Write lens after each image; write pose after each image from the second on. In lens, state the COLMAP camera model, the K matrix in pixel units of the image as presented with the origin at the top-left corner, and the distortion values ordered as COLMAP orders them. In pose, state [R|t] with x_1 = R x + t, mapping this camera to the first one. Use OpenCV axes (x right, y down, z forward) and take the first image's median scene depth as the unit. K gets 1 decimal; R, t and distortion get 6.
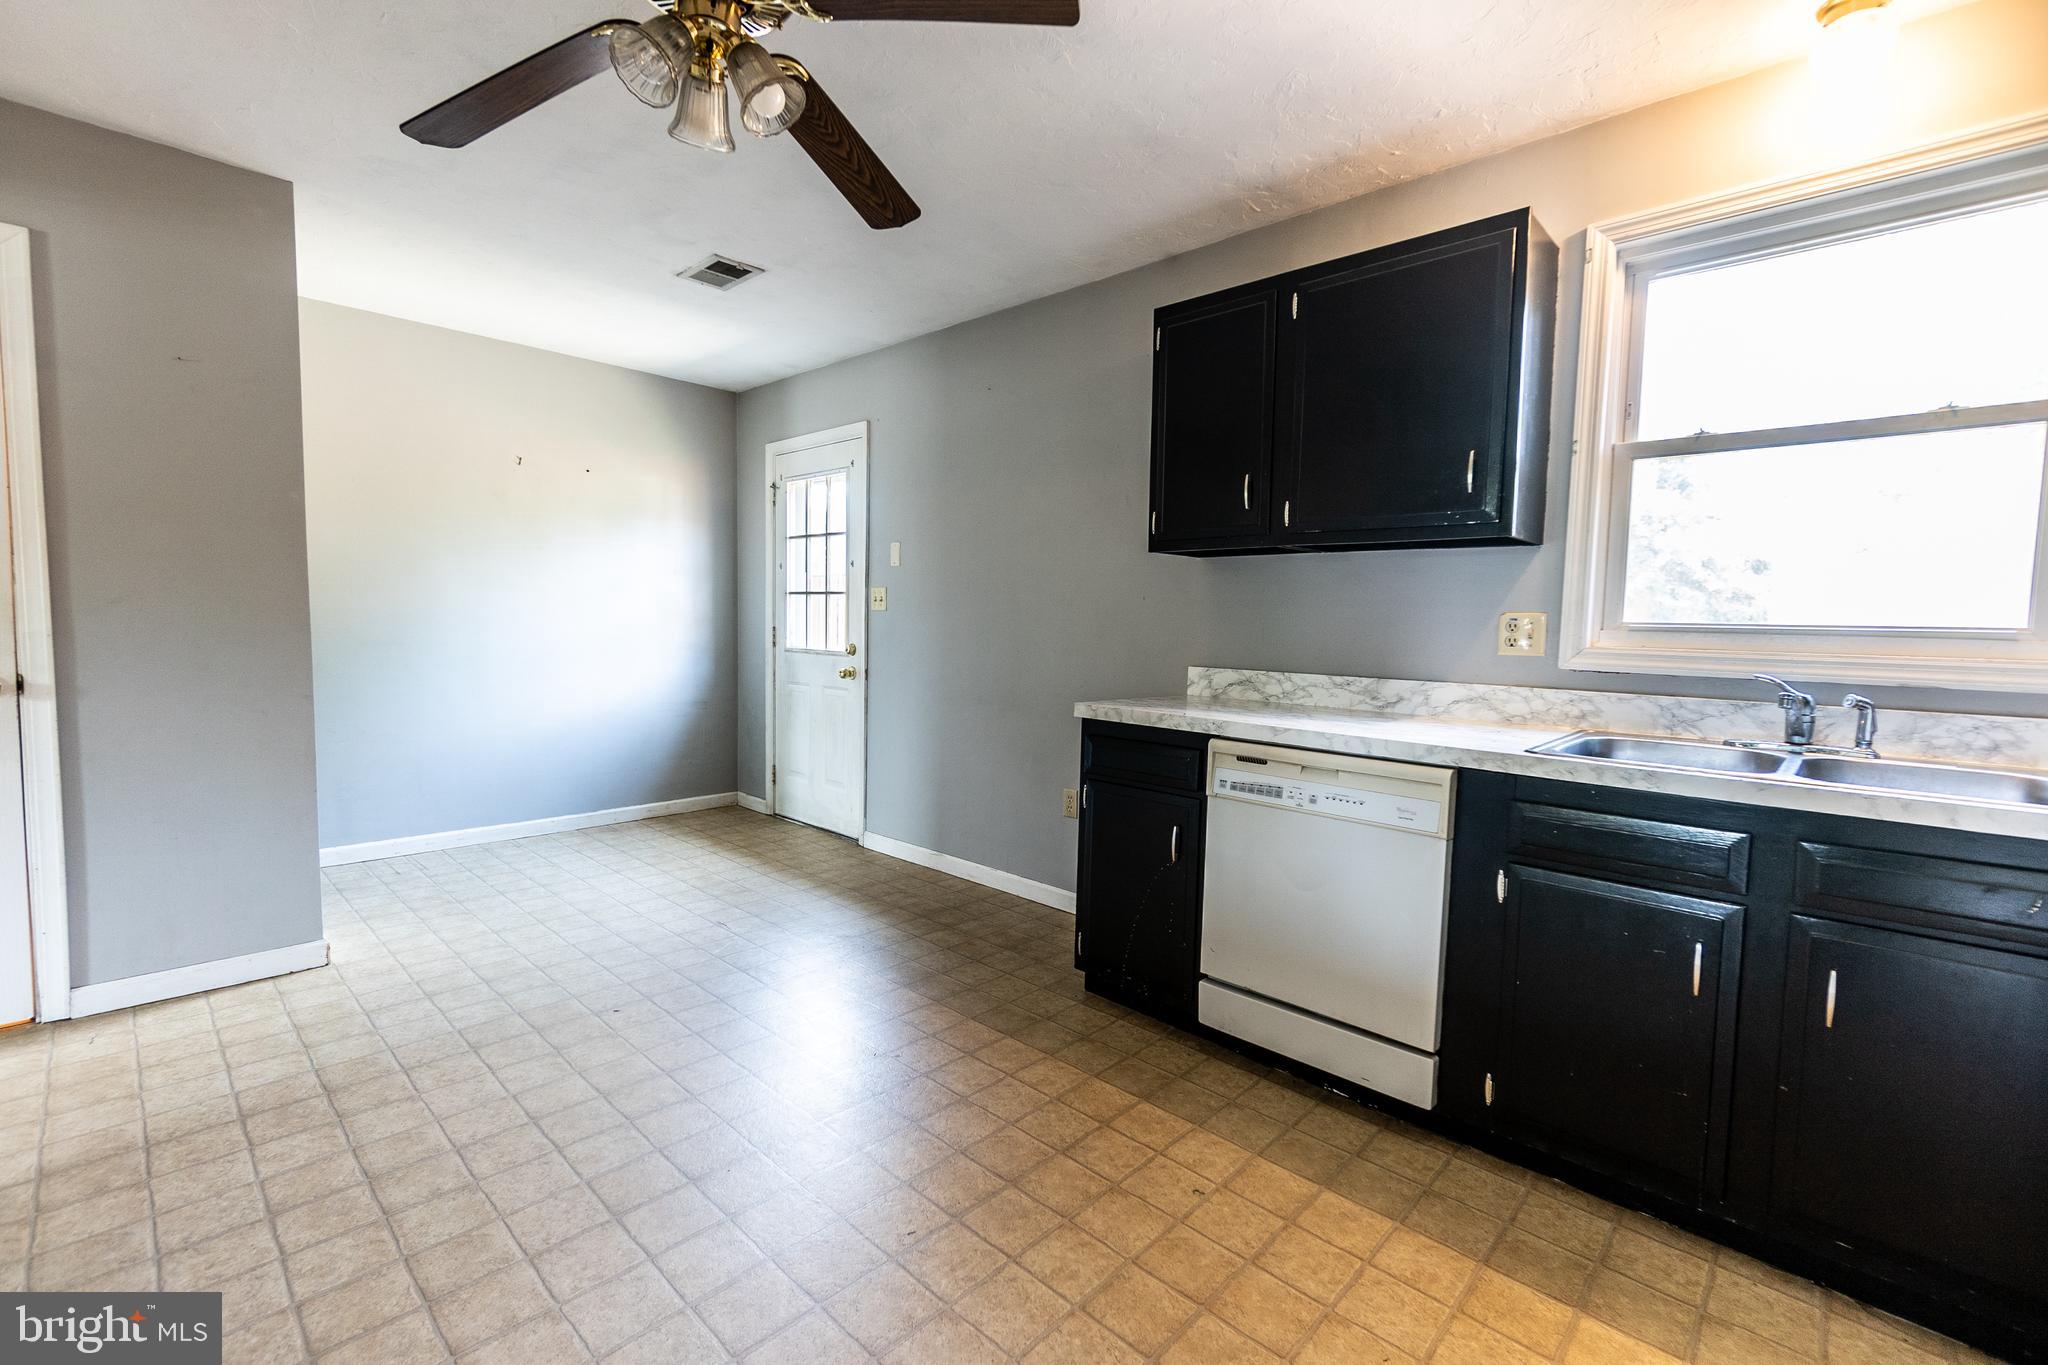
lens RADIAL K [[885.9, 0, 1023.1], [0, 885.9, 676.8], [0, 0, 1]] dist [0.001288, 0.000313]
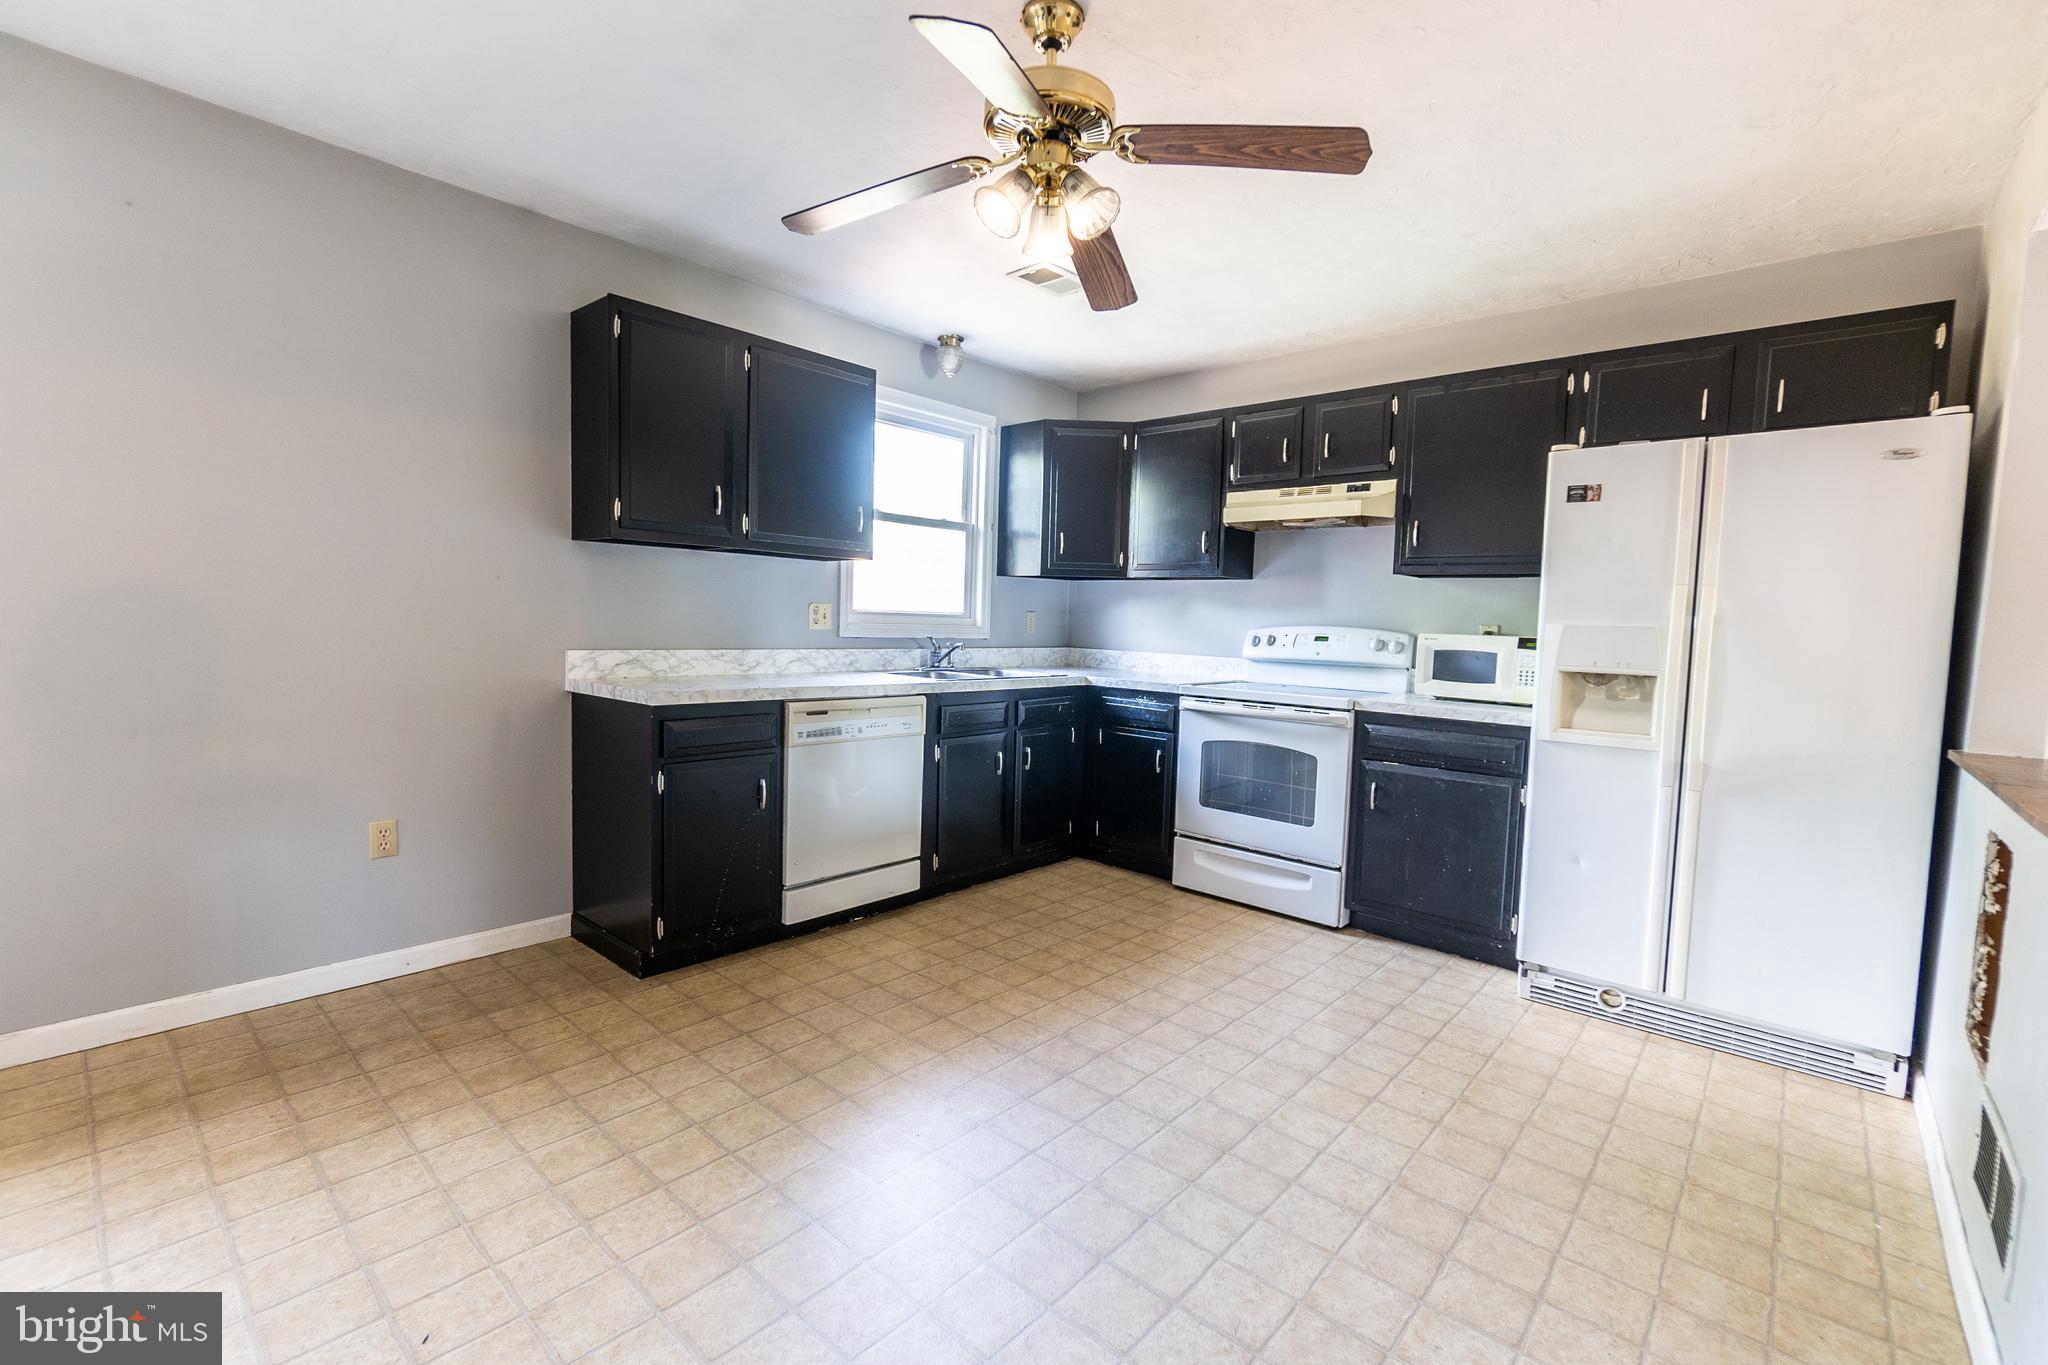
lens RADIAL K [[883.5, 0, 1019.6], [0, 883.5, 679.3], [0, 0, 1]] dist [-0.002213, -0.000127]
pose [[-0.027038, -0.089594, 0.995611, -1.078620], [0.034032, 0.995316, 0.090491, -0.068886], [-0.999055, 0.036330, -0.023862, 0.703062]]
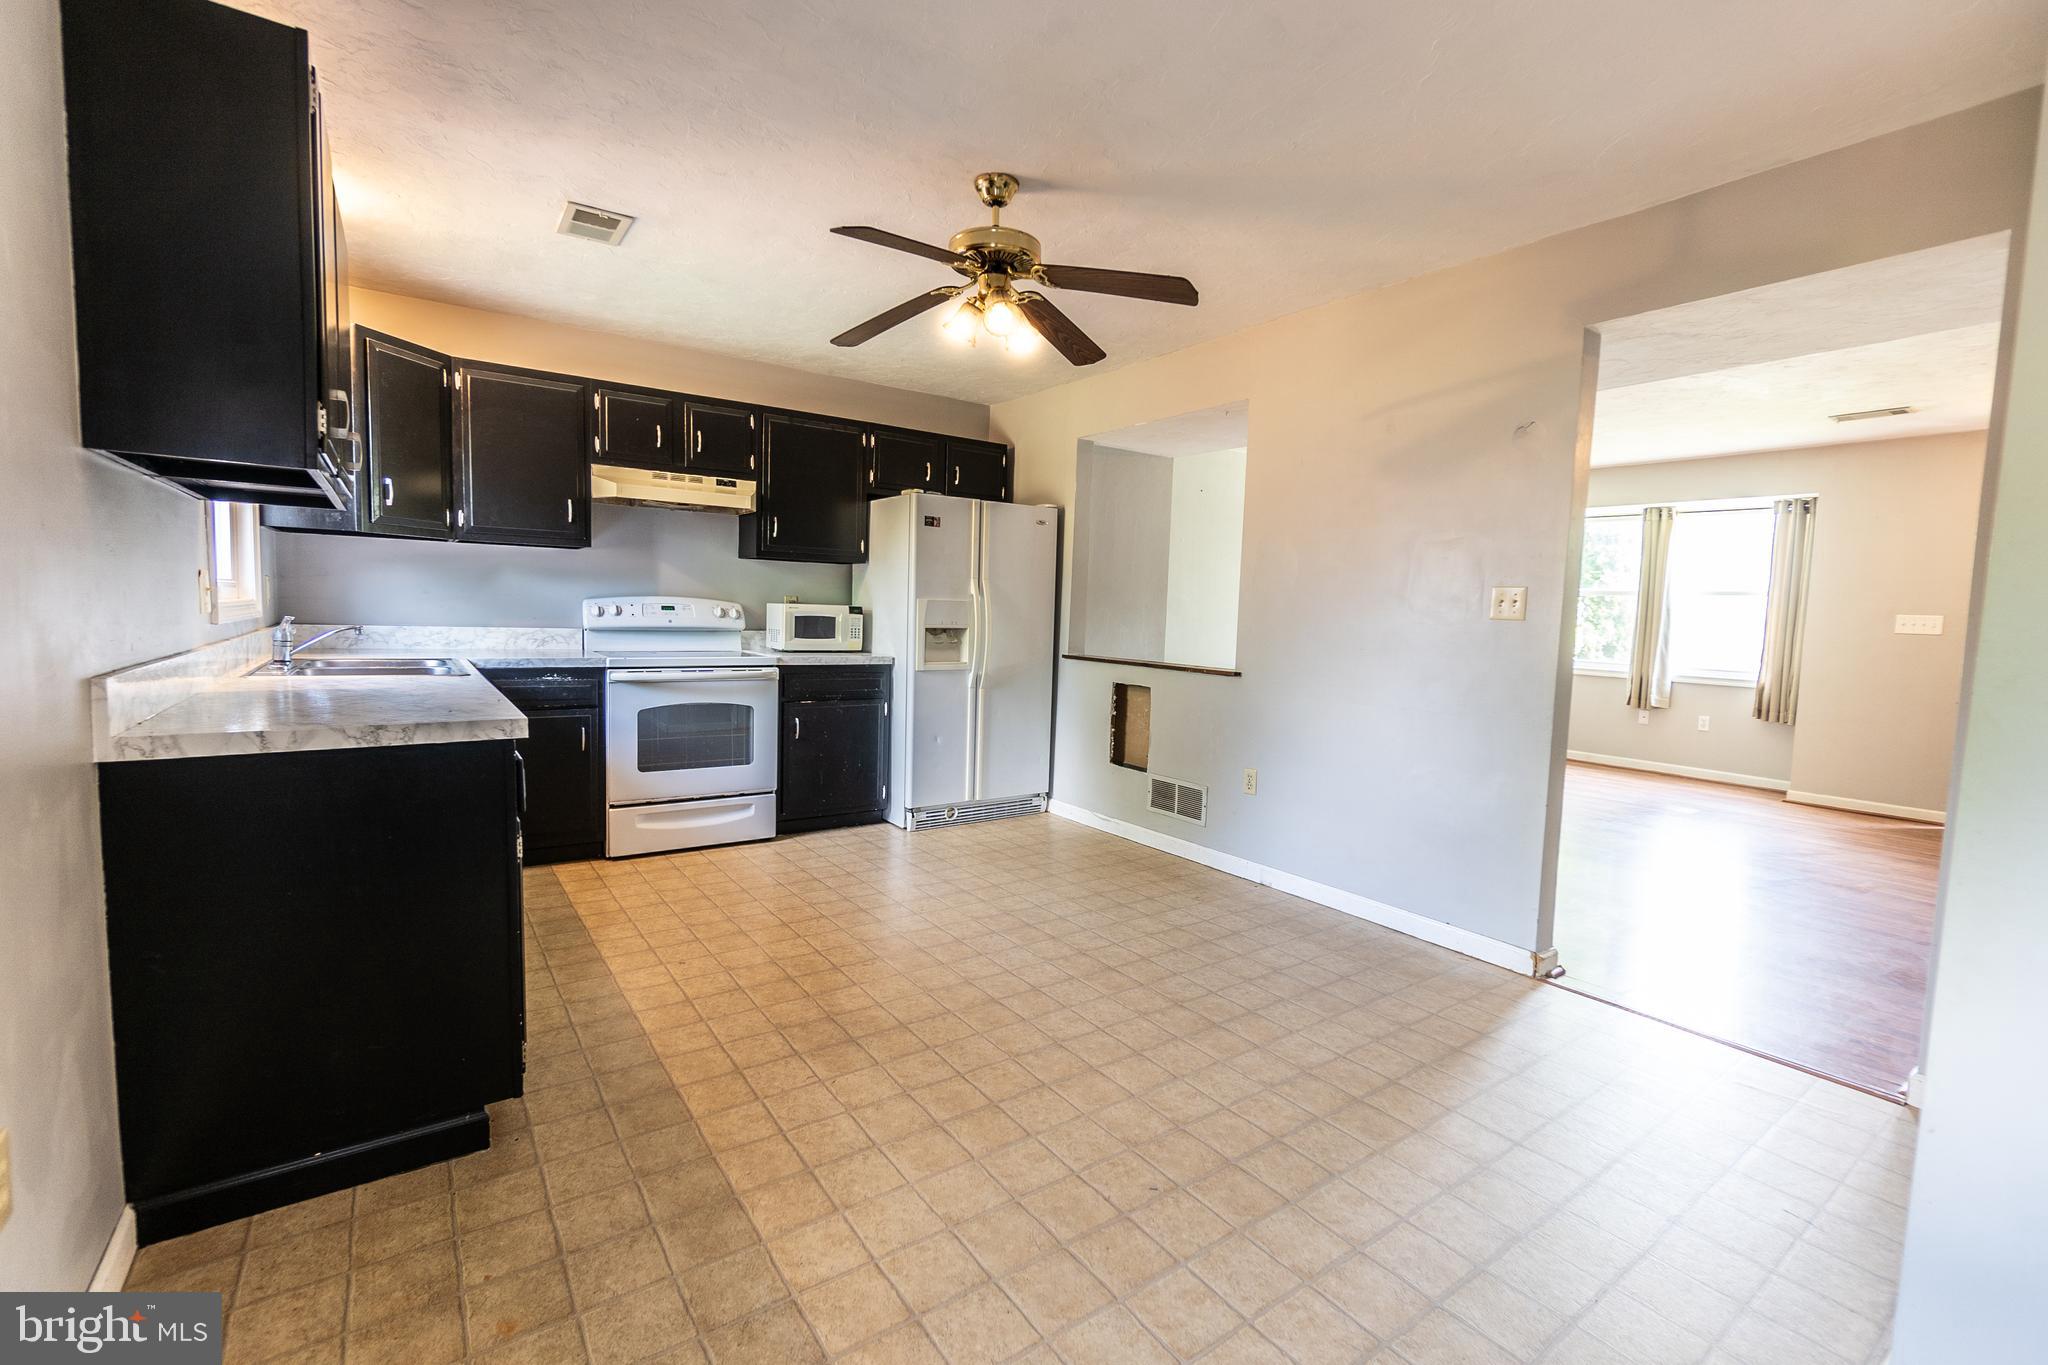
lens RADIAL K [[886.0, 0, 1020.0], [0, 886.0, 681.2], [0, 0, 1]] dist [-0.000065, -0.000053]
pose [[-0.979027, -0.066584, 0.192541, -0.514826], [-0.037725, 0.987991, 0.149837, -0.133426], [-0.200205, 0.139431, -0.969782, 1.824704]]
